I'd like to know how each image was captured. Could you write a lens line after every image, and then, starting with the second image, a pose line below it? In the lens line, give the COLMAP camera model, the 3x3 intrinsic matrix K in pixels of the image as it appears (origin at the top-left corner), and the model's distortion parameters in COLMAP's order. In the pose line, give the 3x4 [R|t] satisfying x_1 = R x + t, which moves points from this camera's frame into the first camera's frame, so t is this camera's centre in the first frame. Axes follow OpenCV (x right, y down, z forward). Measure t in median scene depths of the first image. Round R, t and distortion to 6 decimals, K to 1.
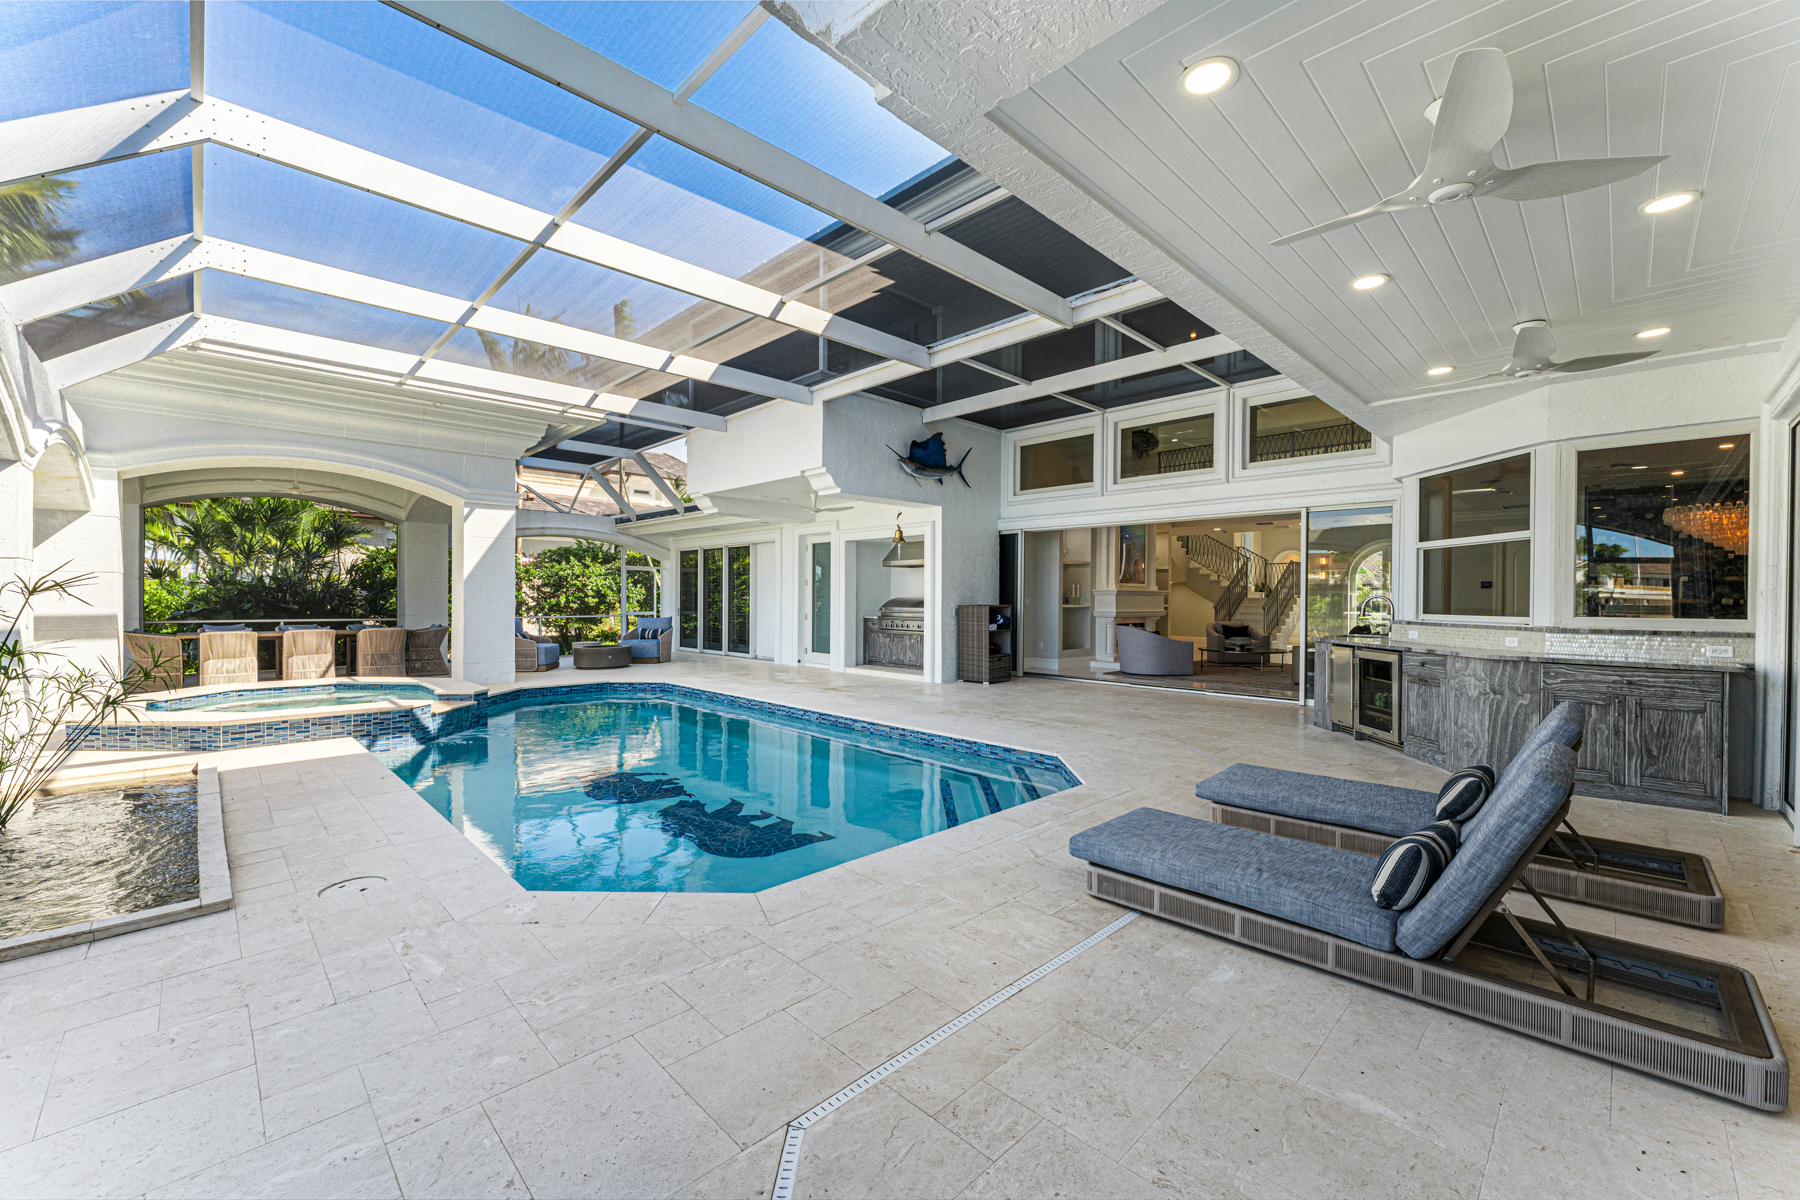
lens RADIAL K [[712.6, 0, 900.0], [0, 712.6, 600.0], [0, 0, 1]] dist [-0.000273, -0.000061]
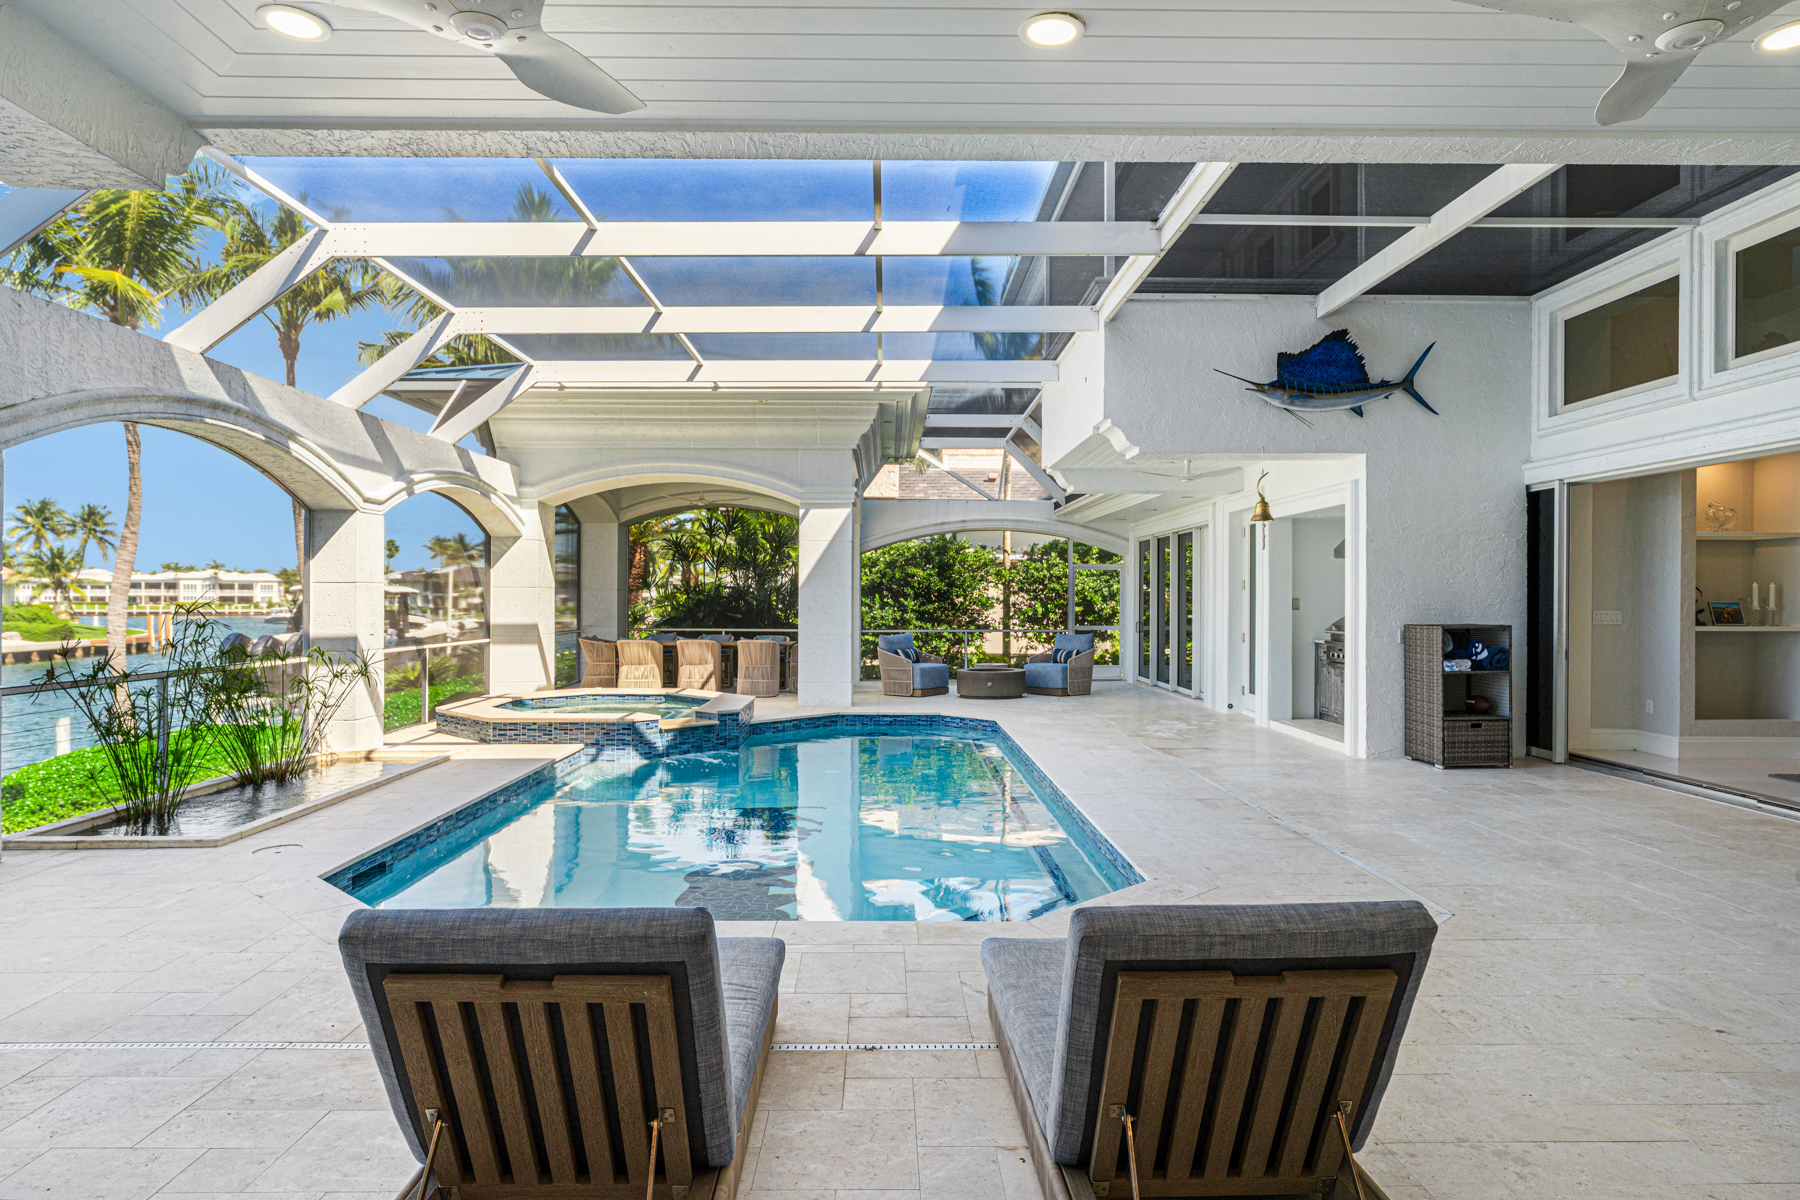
lens RADIAL K [[1042.2, 0, 900.0], [0, 1042.2, 600.0], [0, 0, 1]] dist [-0.001804, -0.000385]
pose [[0.722818, -0.002196, -0.691034, 0.382872], [-0.000955, 0.999991, -0.004176, -0.008592], [0.691037, 0.003678, 0.722810, 0.128075]]
